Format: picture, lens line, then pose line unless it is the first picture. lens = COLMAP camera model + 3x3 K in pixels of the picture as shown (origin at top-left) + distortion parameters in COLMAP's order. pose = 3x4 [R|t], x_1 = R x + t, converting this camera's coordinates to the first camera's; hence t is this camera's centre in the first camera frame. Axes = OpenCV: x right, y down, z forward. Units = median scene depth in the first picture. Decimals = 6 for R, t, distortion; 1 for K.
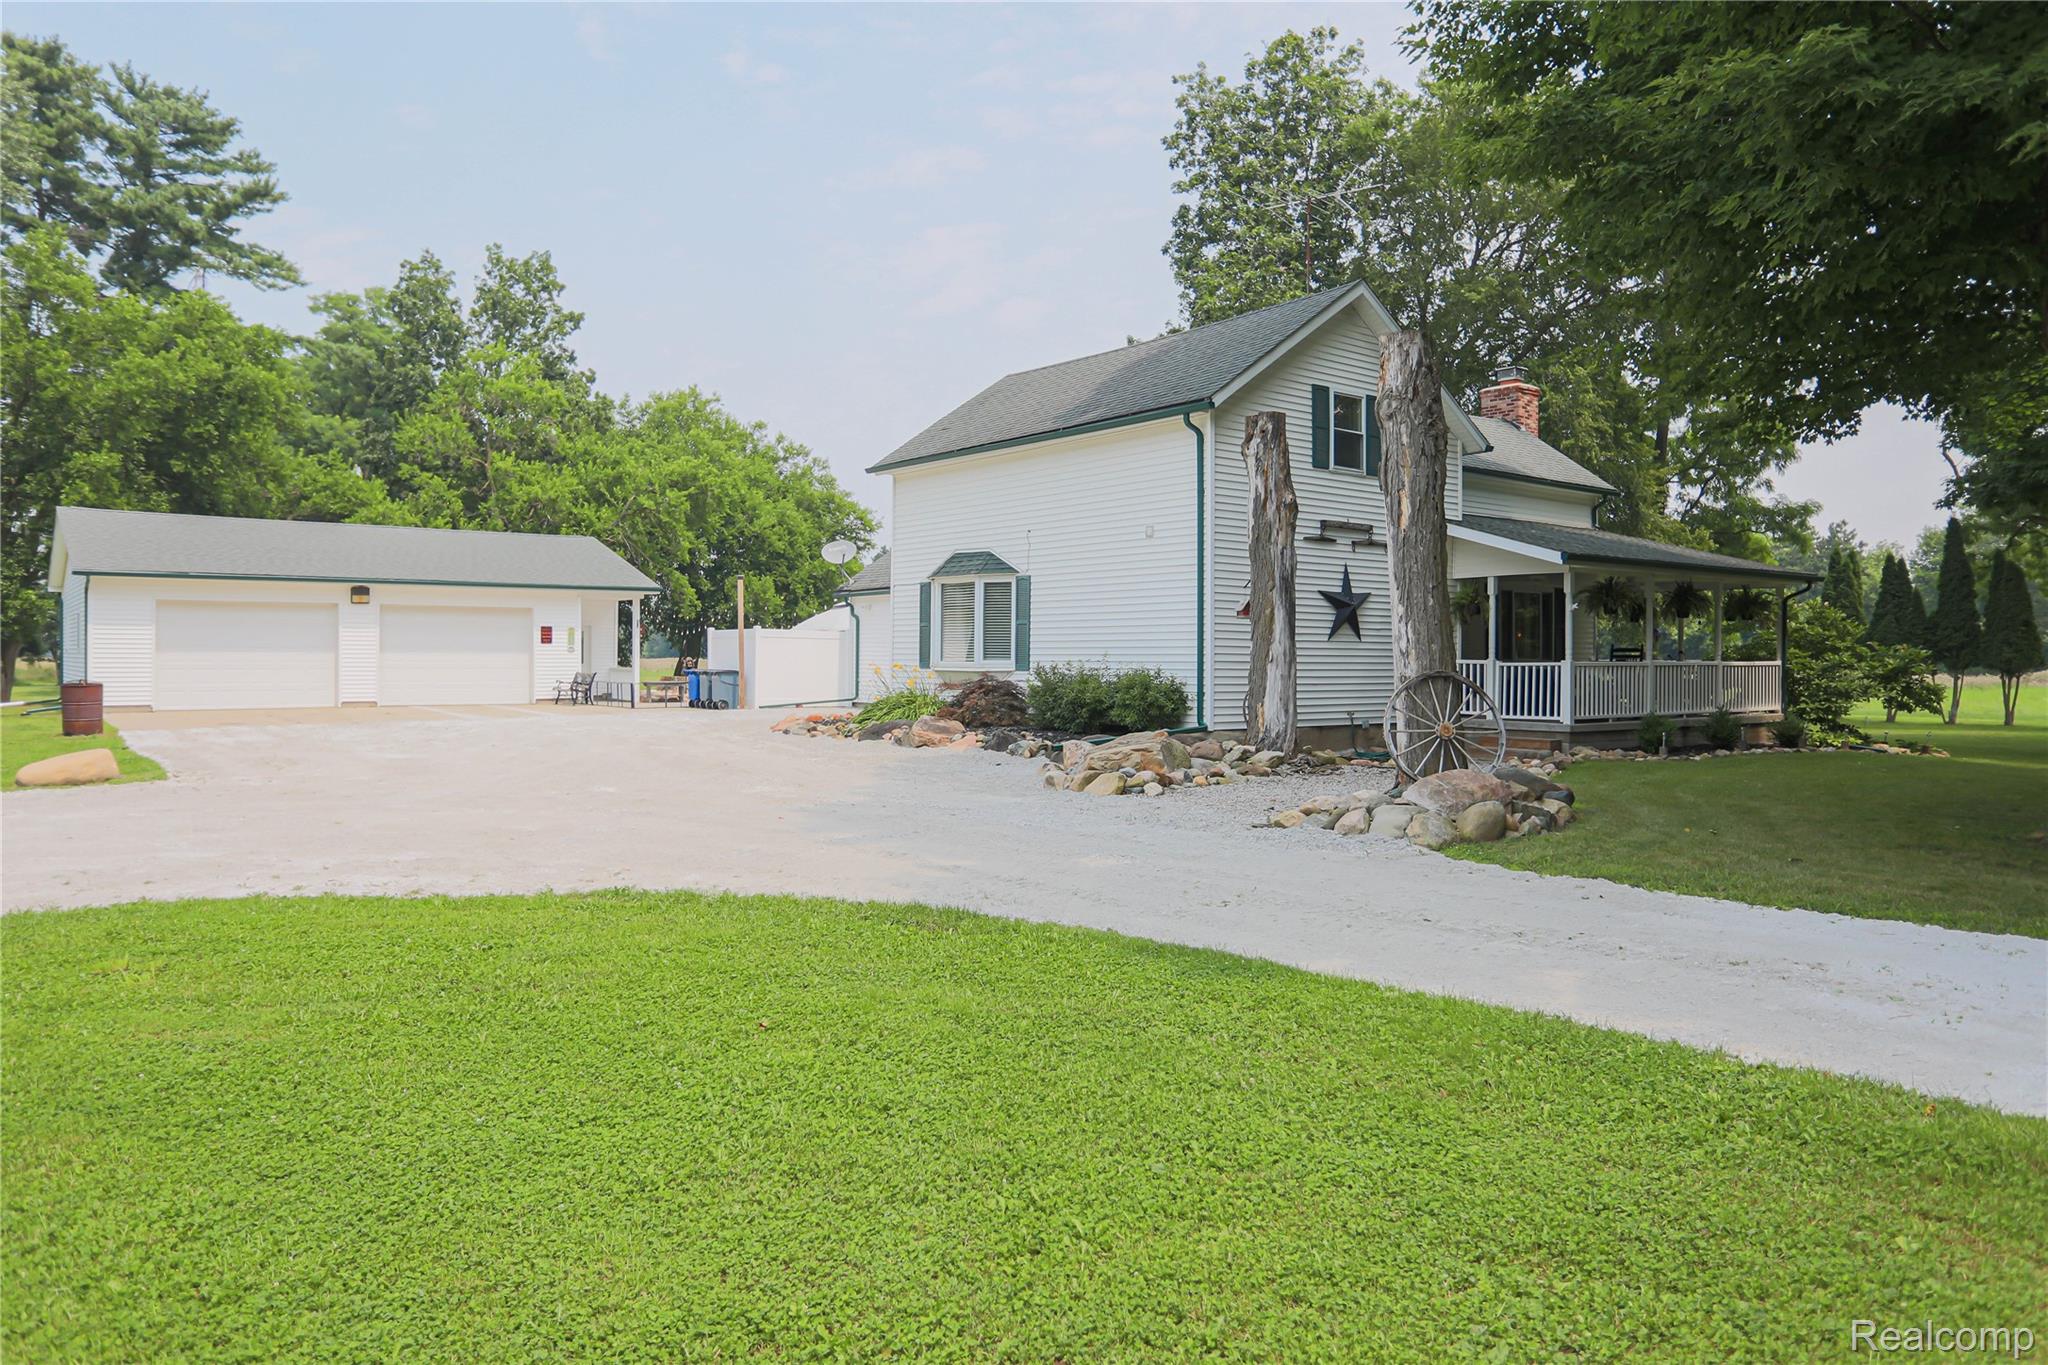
lens RADIAL K [[1327.4, 0, 1022.6], [0, 1327.4, 670.3], [0, 0, 1]] dist [-0.074194, 0.062470]
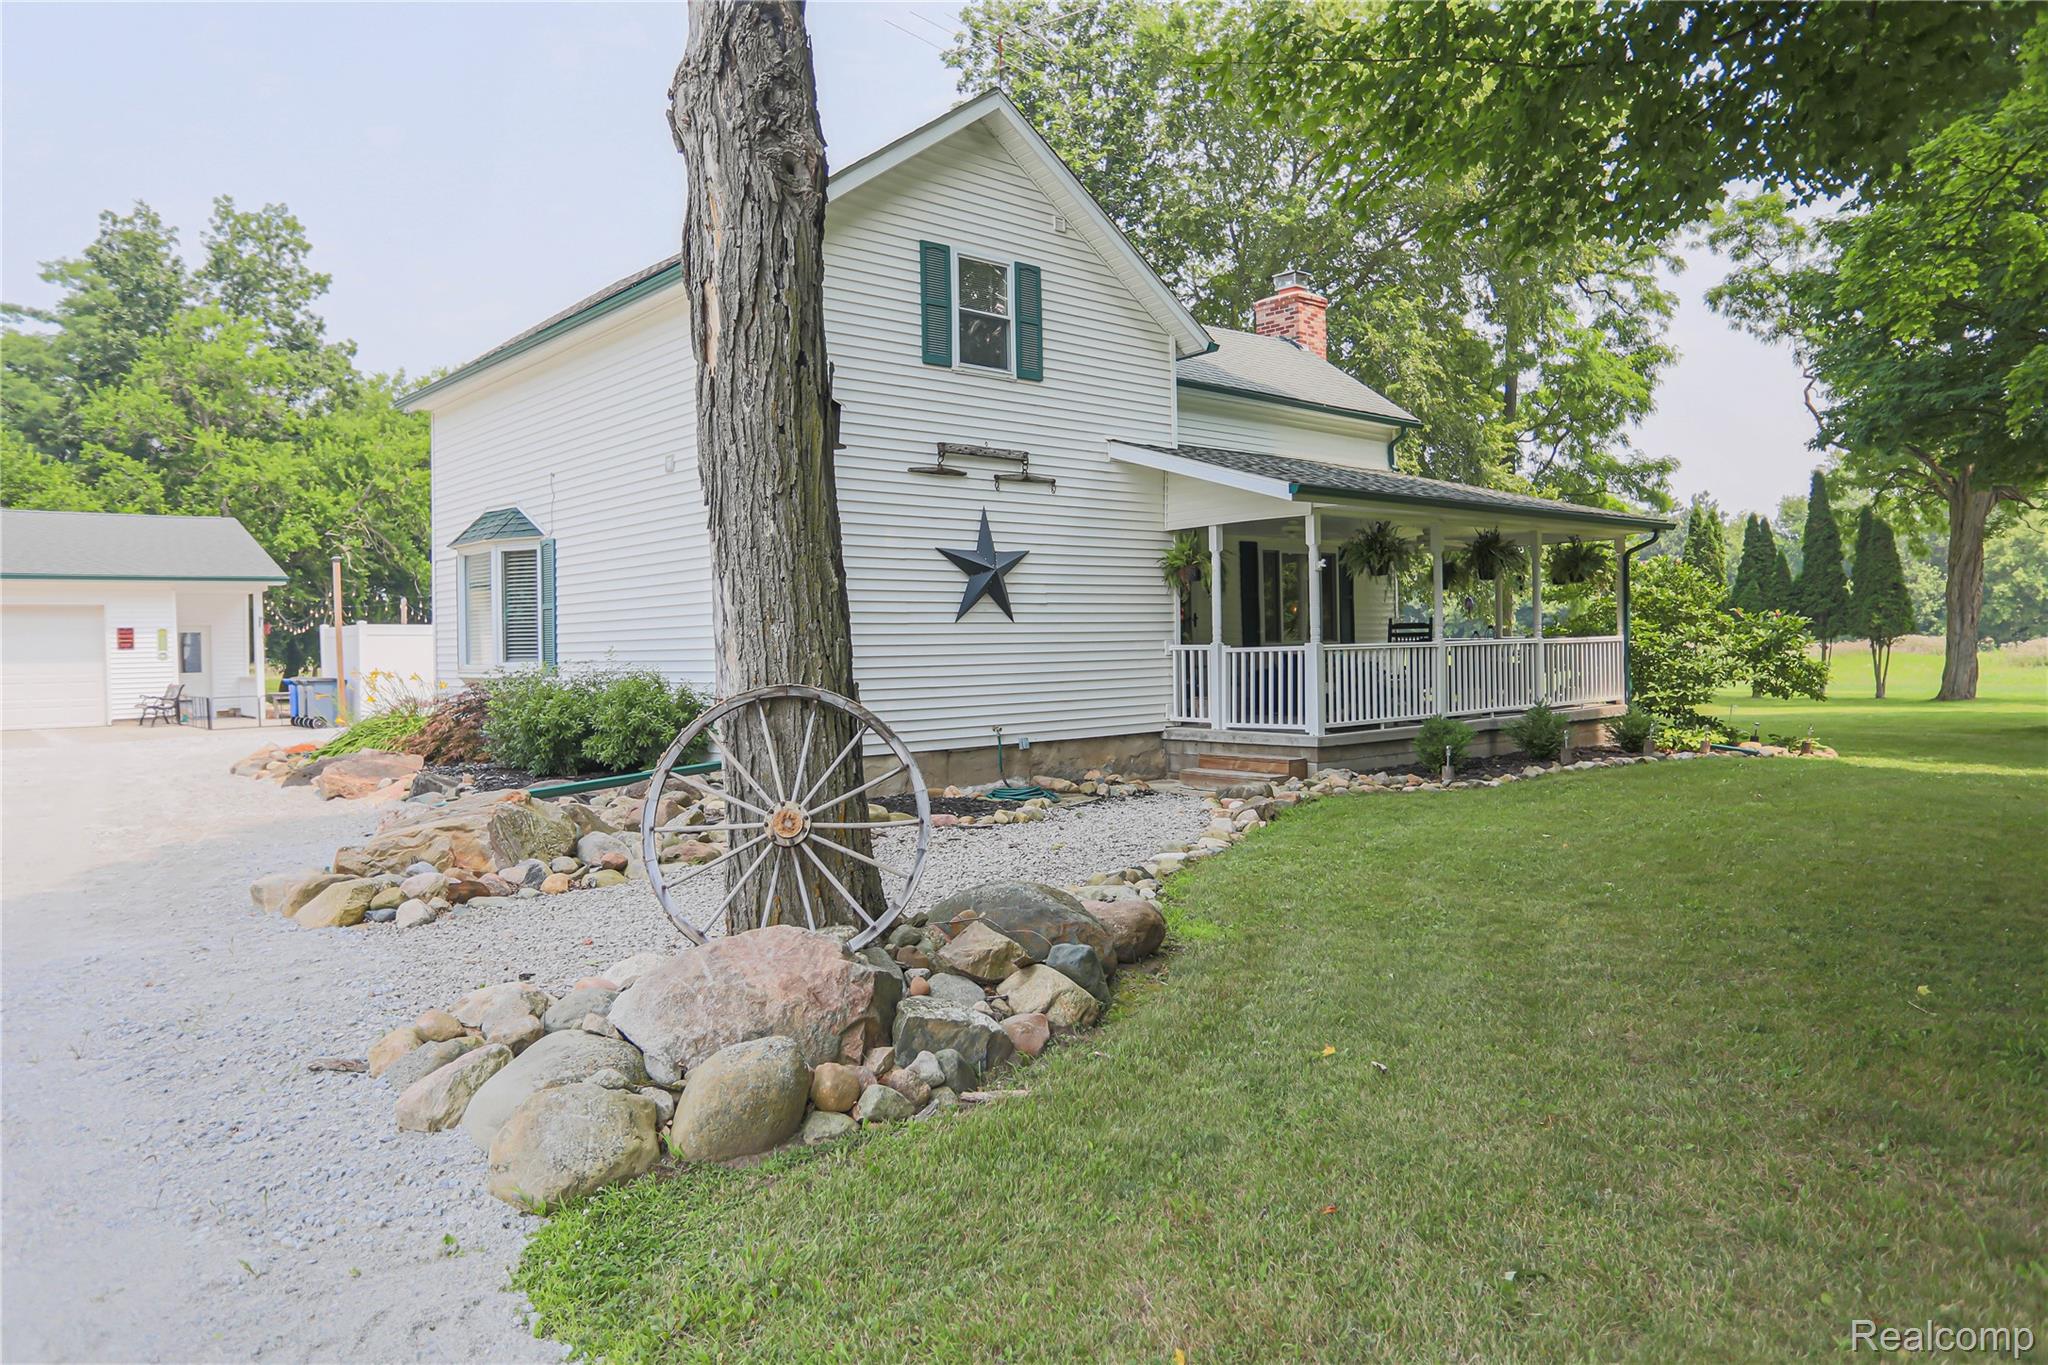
lens RADIAL K [[1296.5, 0, 1022.6], [0, 1296.5, 670.2], [0, 0, 1]] dist [-0.085321, 0.073448]
pose [[0.997405, -0.025511, 0.067320, 0.128835], [0.024838, 0.999633, 0.010813, -0.002520], [-0.067571, -0.009113, 0.997673, 0.198676]]
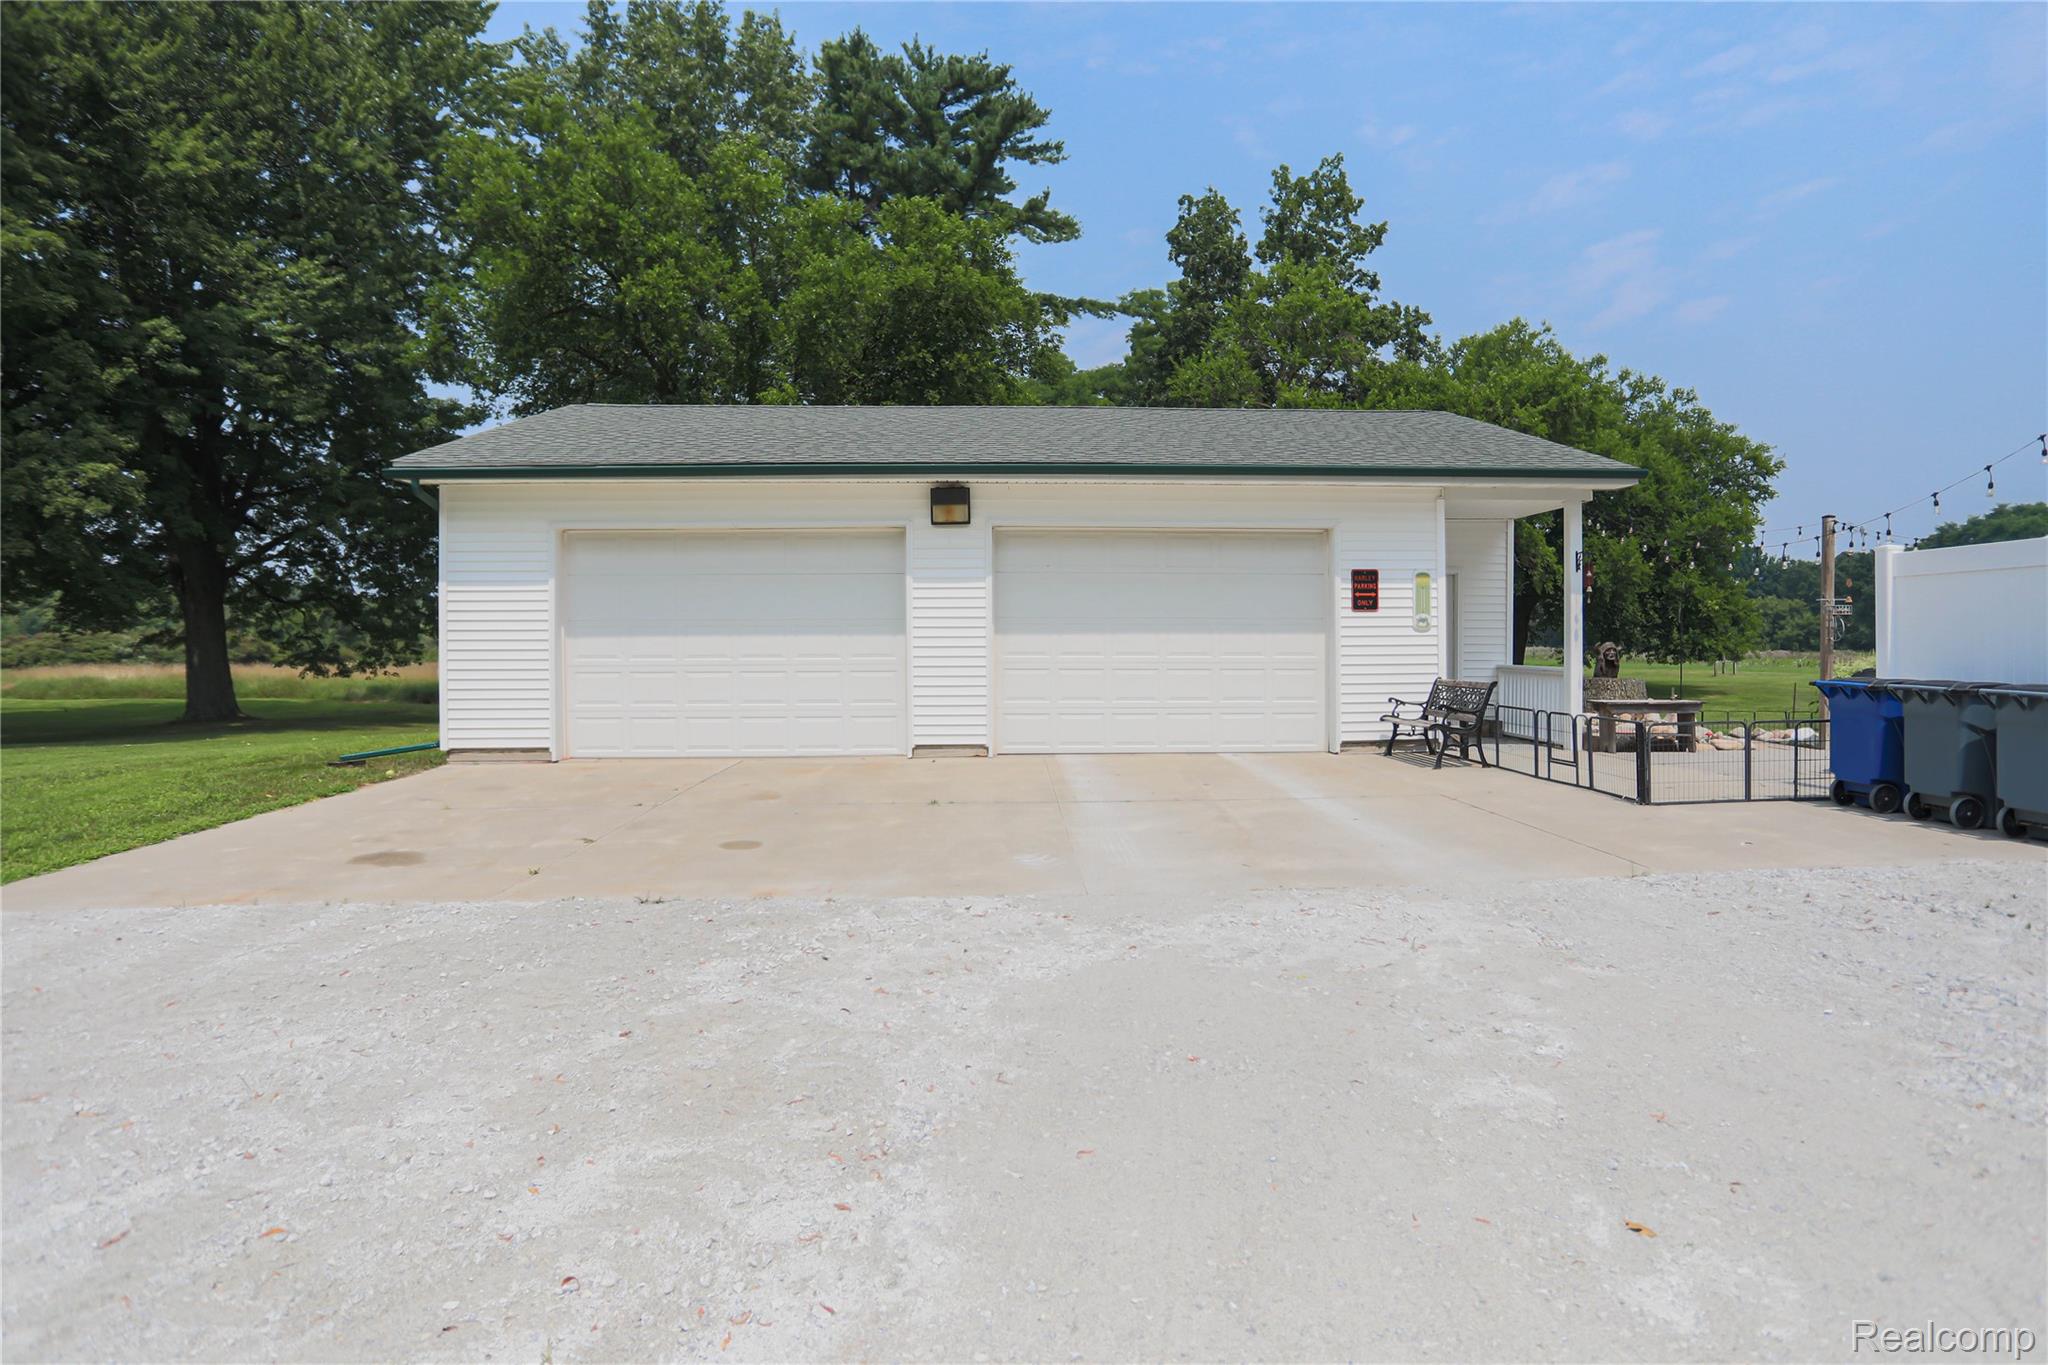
lens RADIAL K [[1036.8, 0, 1040.0], [0, 1036.8, 673.3], [0, 0, 1]] dist [-0.081913, 0.034243]
pose [[0.807222, 0.008080, -0.590193, -0.251341], [0.001949, 0.999864, 0.016355, -0.005718], [0.590245, -0.014352, 0.807096, 0.672141]]
